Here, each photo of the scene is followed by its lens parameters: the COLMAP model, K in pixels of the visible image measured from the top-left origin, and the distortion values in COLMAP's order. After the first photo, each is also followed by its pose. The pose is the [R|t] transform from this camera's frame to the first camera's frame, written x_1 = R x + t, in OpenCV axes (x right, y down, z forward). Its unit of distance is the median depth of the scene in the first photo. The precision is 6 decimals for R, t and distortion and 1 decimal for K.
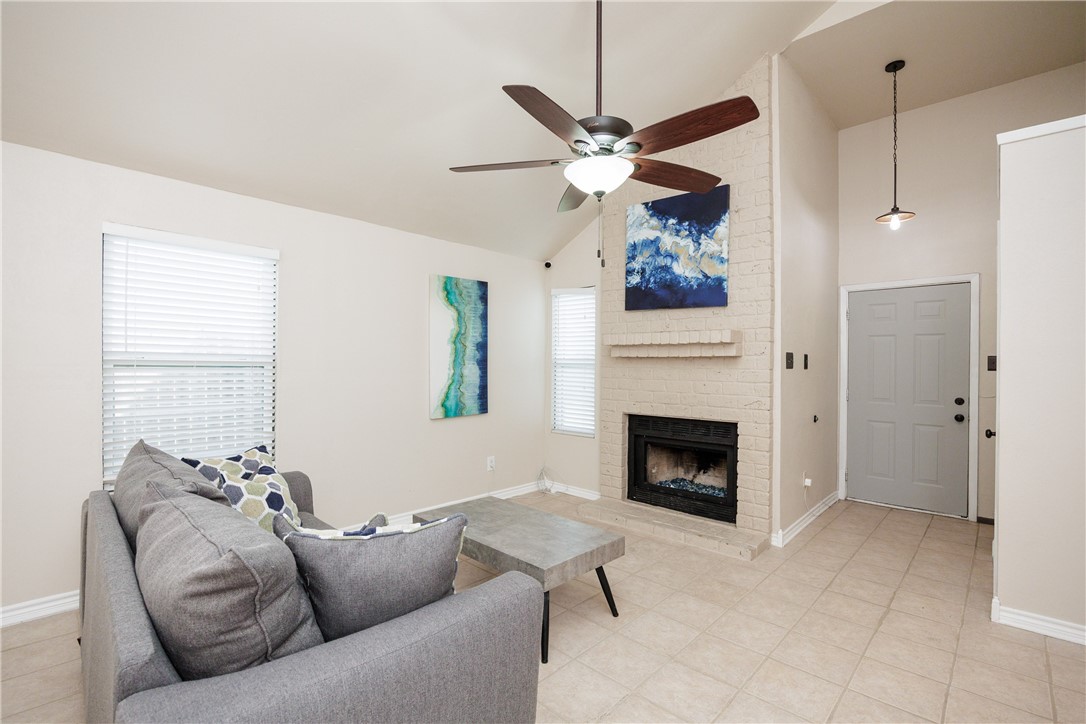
lens RADIAL K [[484.6, 0, 543.1], [0, 484.6, 363.8], [0, 0, 1]] dist [-0.017148, 0.001679]
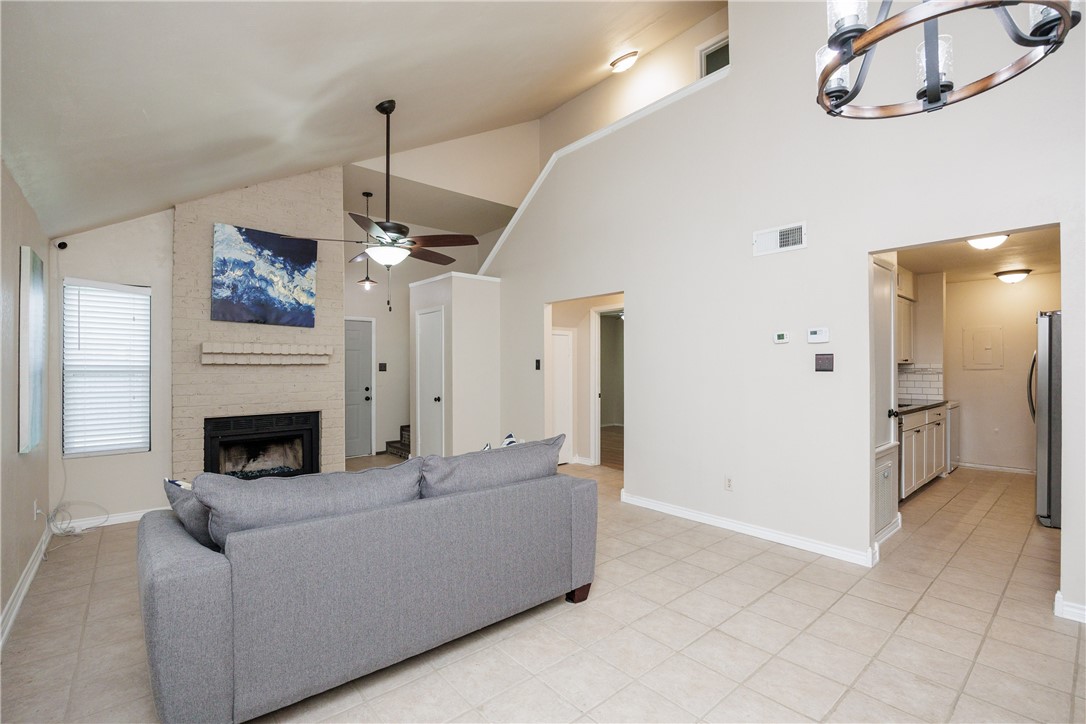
lens RADIAL K [[484.6, 0, 540.2], [0, 484.6, 364.9], [0, 0, 1]] dist [-0.017148, 0.001679]
pose [[0.100408, -0.003624, 0.994940, -0.835230], [0.003584, 0.999988, 0.003281, -0.013507], [-0.994940, 0.003237, 0.100420, 0.191319]]
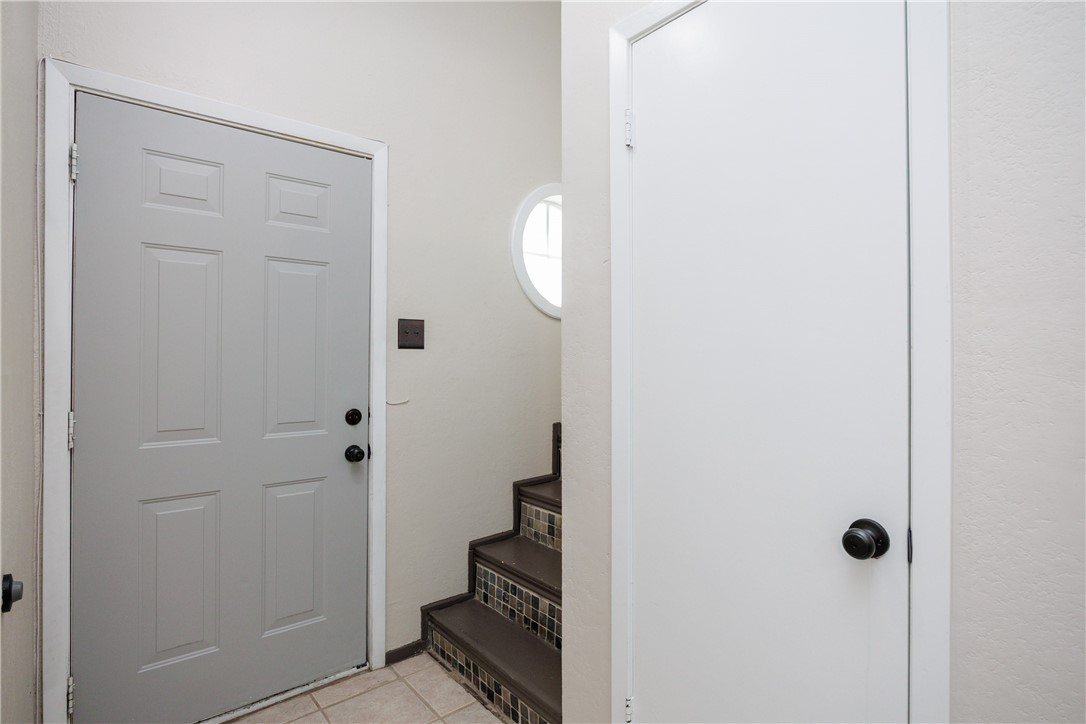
lens RADIAL K [[553.9, 0, 542.4], [0, 553.9, 353.4], [0, 0, 1]] dist [-0.015955, 0.000520]
pose [[0.112321, -0.000093, 0.993672, 0.373868], [-0.002855, 0.999996, 0.000416, 0.017856], [-0.993668, -0.002884, 0.112321, 0.769166]]
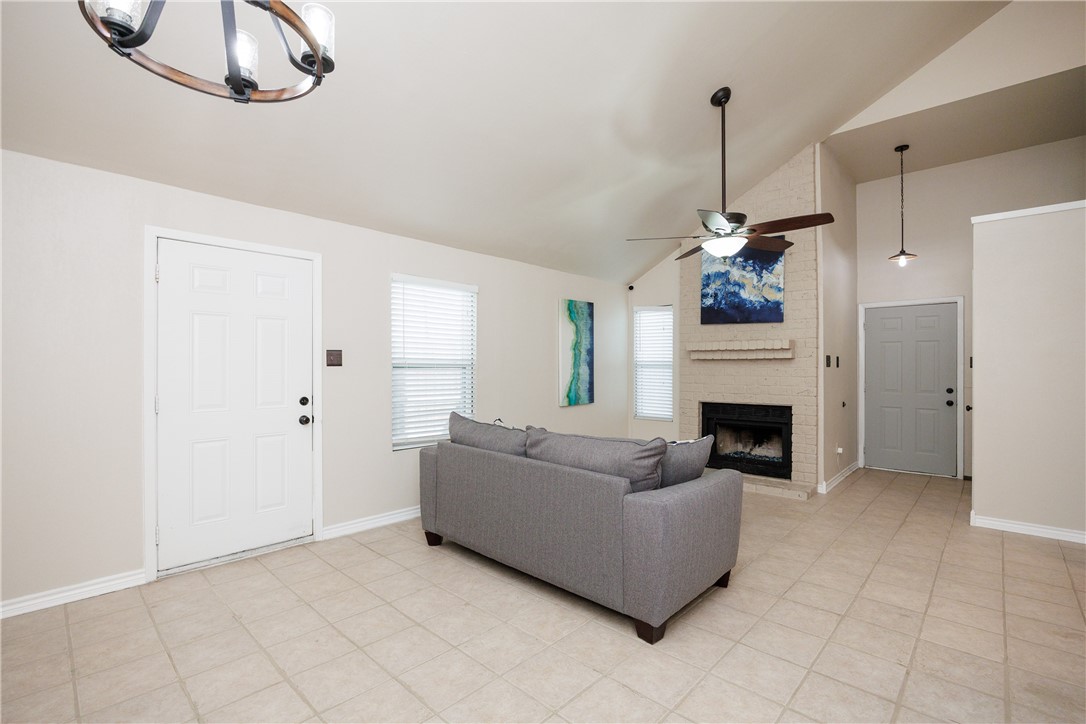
lens RADIAL K [[484.6, 0, 542.8], [0, 484.6, 365.4], [0, 0, 1]] dist [-0.017148, 0.001679]
pose [[0.999942, -0.006188, 0.008811, -0.289830], [0.006211, 0.999977, -0.002624, 0.003562], [-0.008794, 0.002679, 0.999958, -0.341389]]
